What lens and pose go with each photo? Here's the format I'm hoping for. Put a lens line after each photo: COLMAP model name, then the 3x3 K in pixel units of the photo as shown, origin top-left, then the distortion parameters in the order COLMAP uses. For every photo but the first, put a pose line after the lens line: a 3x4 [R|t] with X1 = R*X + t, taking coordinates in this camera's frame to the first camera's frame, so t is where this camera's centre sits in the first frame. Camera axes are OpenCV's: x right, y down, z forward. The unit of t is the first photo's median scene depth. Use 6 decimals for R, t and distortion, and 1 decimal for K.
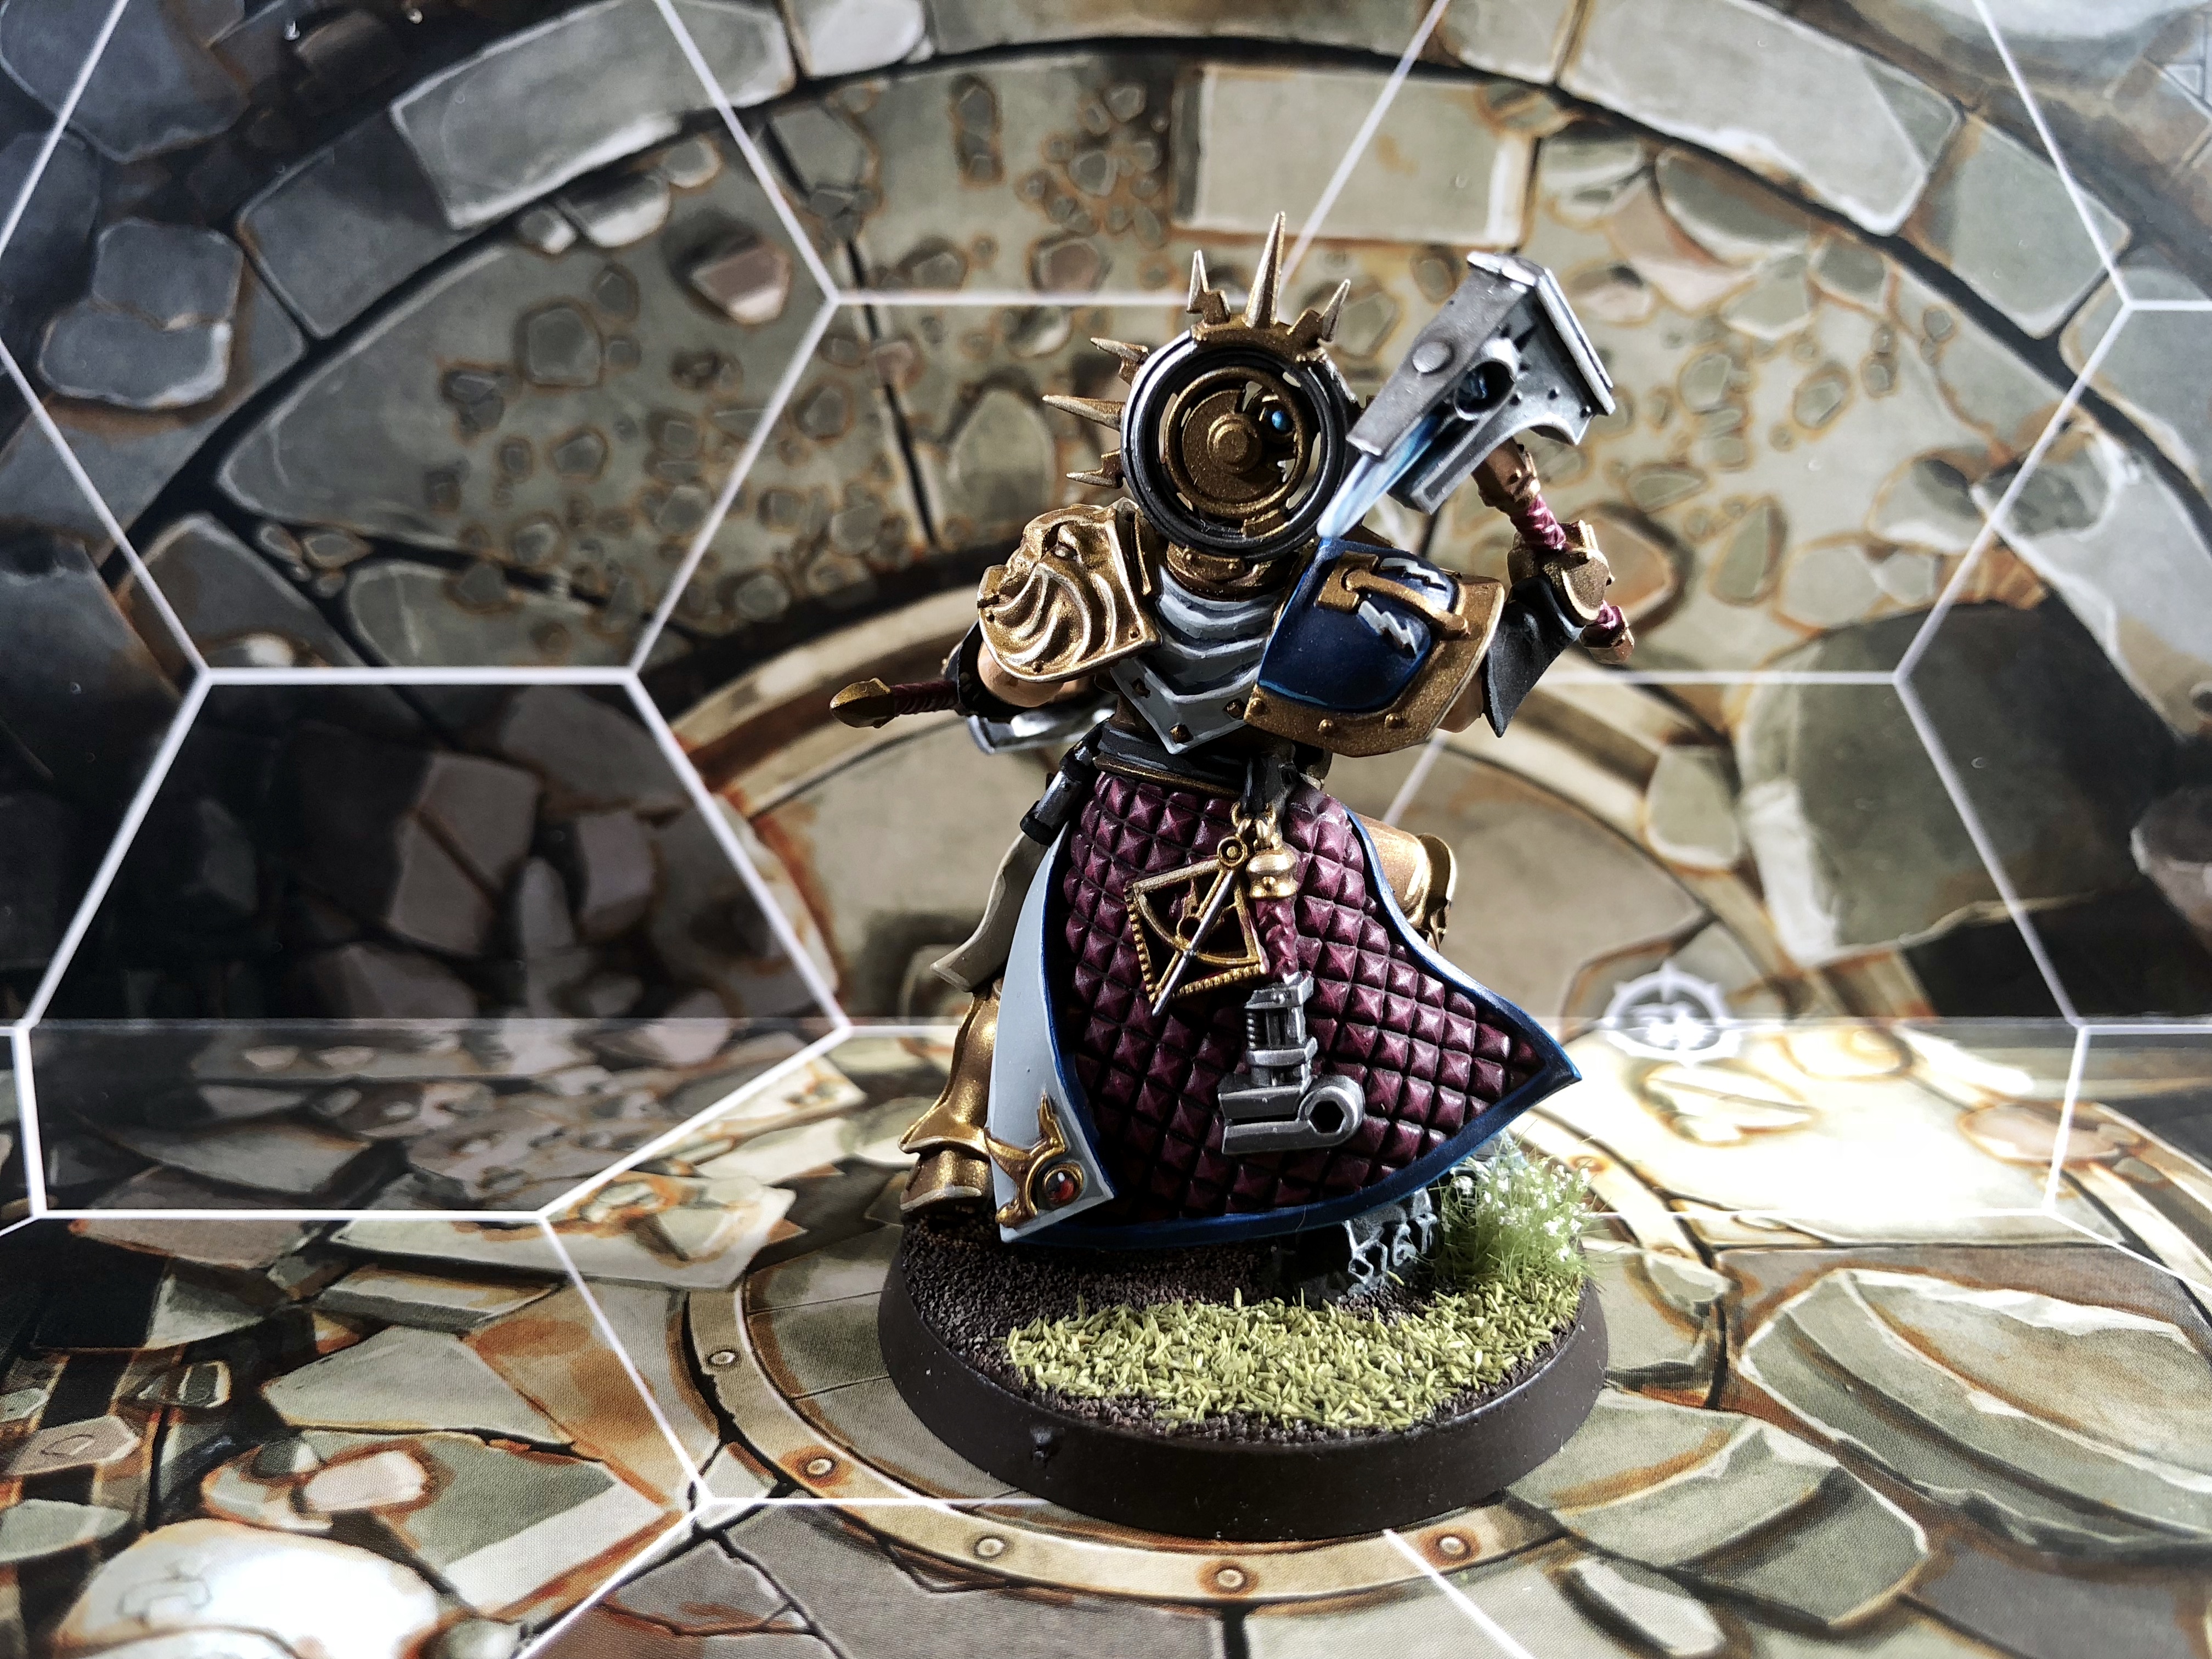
lens RADIAL K [[1930.8, 0, 1111.0], [0, 1930.8, 813.1], [0, 0, 1]] dist [-0.053214, 0.046682]
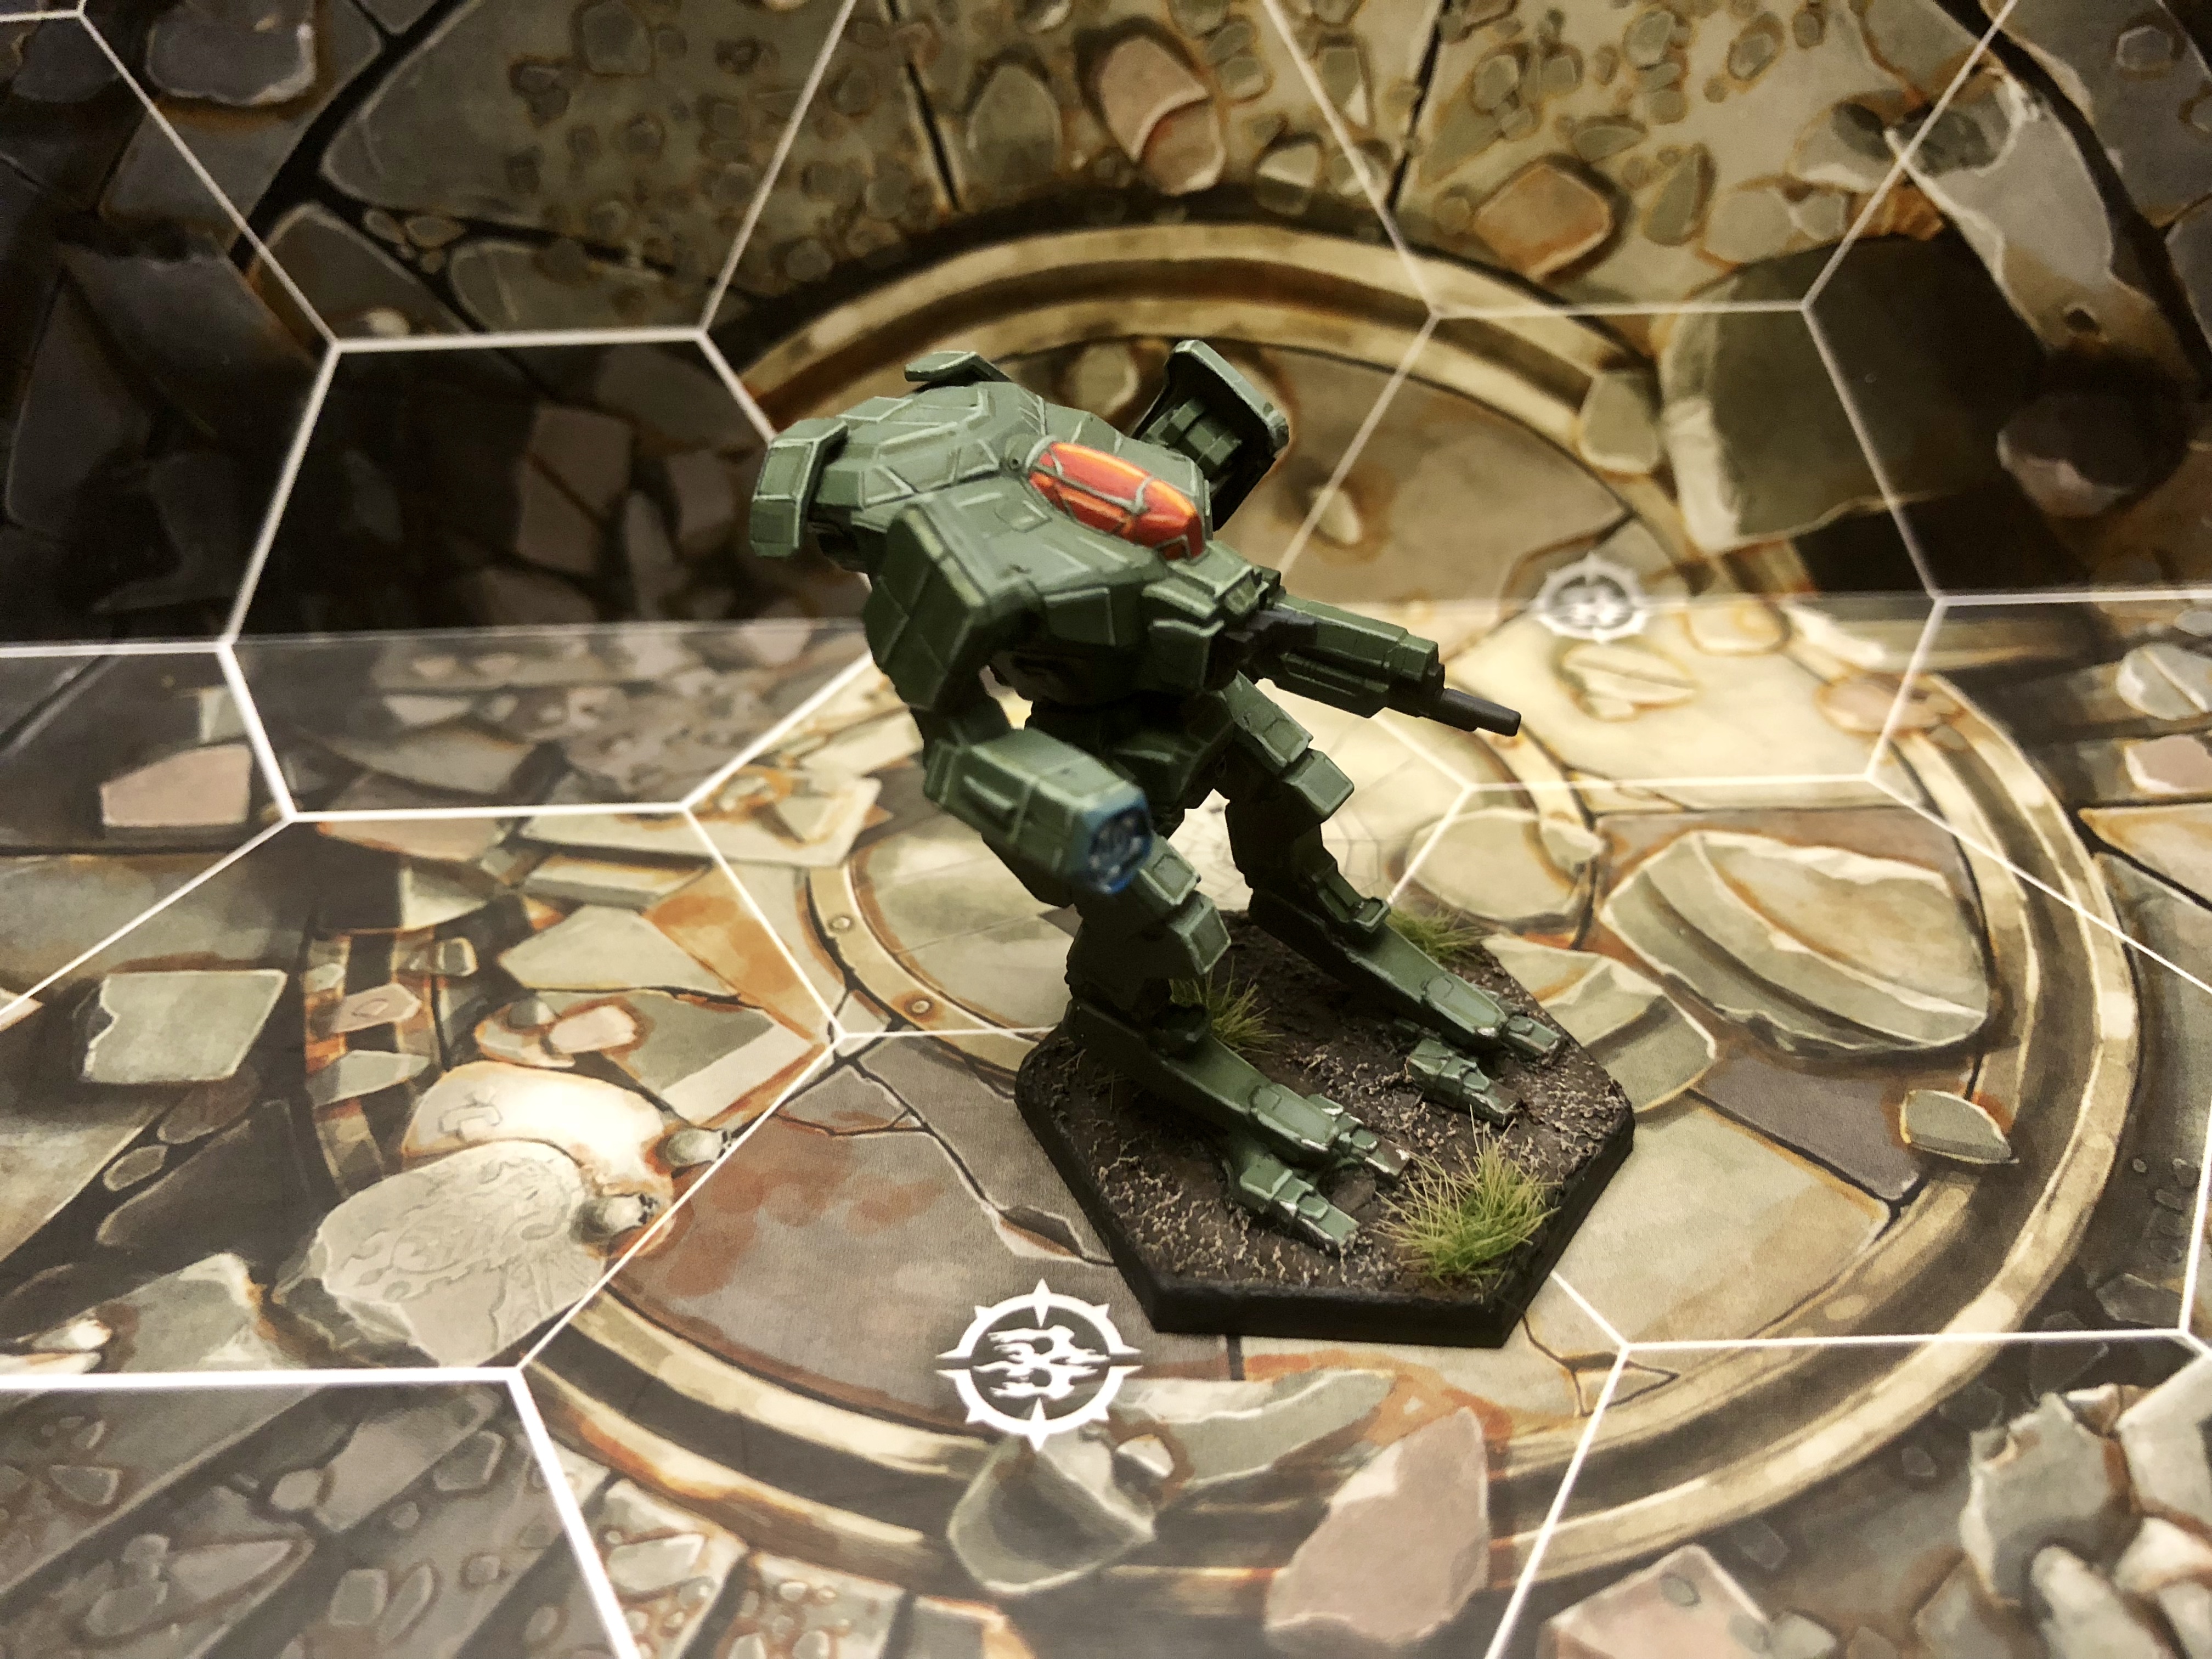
lens RADIAL K [[1909.6, 0, 1113.9], [0, 1909.6, 815.8], [0, 0, 1]] dist [-0.050535, 0.056992]
pose [[0.999625, -0.022974, -0.014882, 0.008368], [0.026446, 0.950871, 0.308456, -0.144397], [0.007065, -0.308734, 0.951122, -0.177419]]
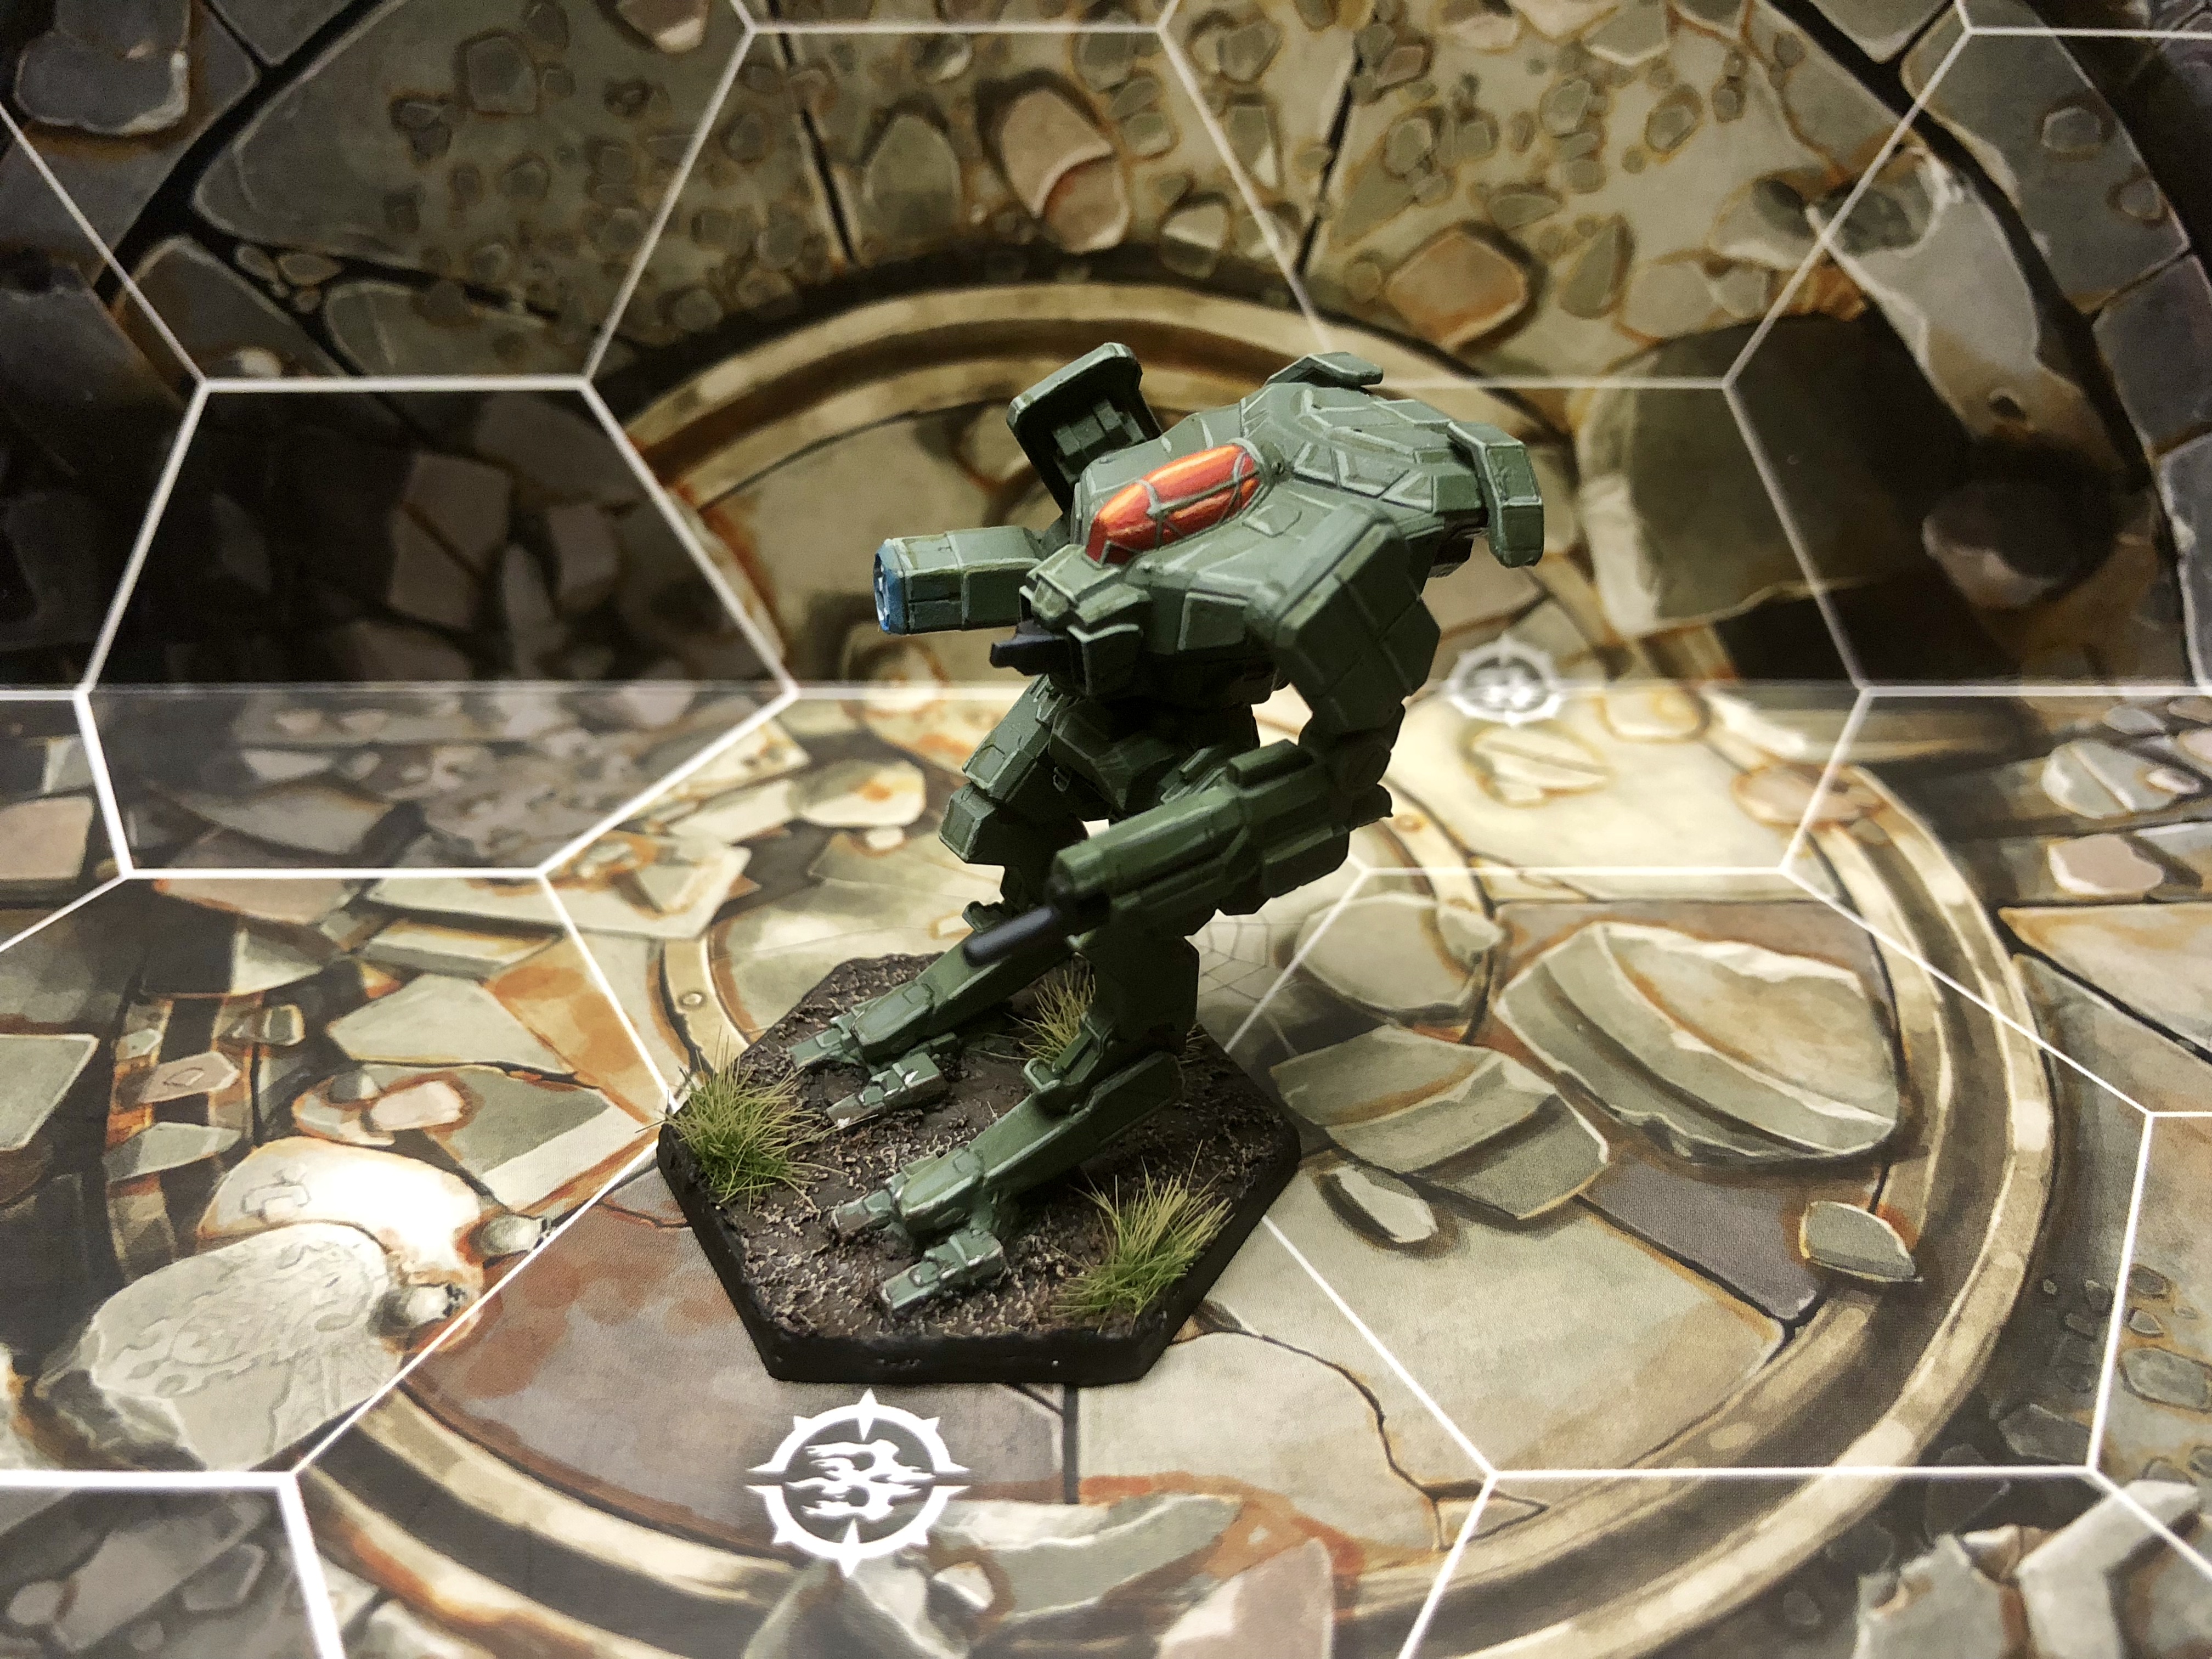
lens RADIAL K [[1910.1, 0, 1112.7], [0, 1910.1, 820.5], [0, 0, 1]] dist [-0.051000, 0.053093]
pose [[1.000000, 0.000114, 0.000682, 0.056024], [-0.000292, 0.963499, 0.267711, -0.124231], [-0.000627, -0.267711, 0.963499, -0.131201]]
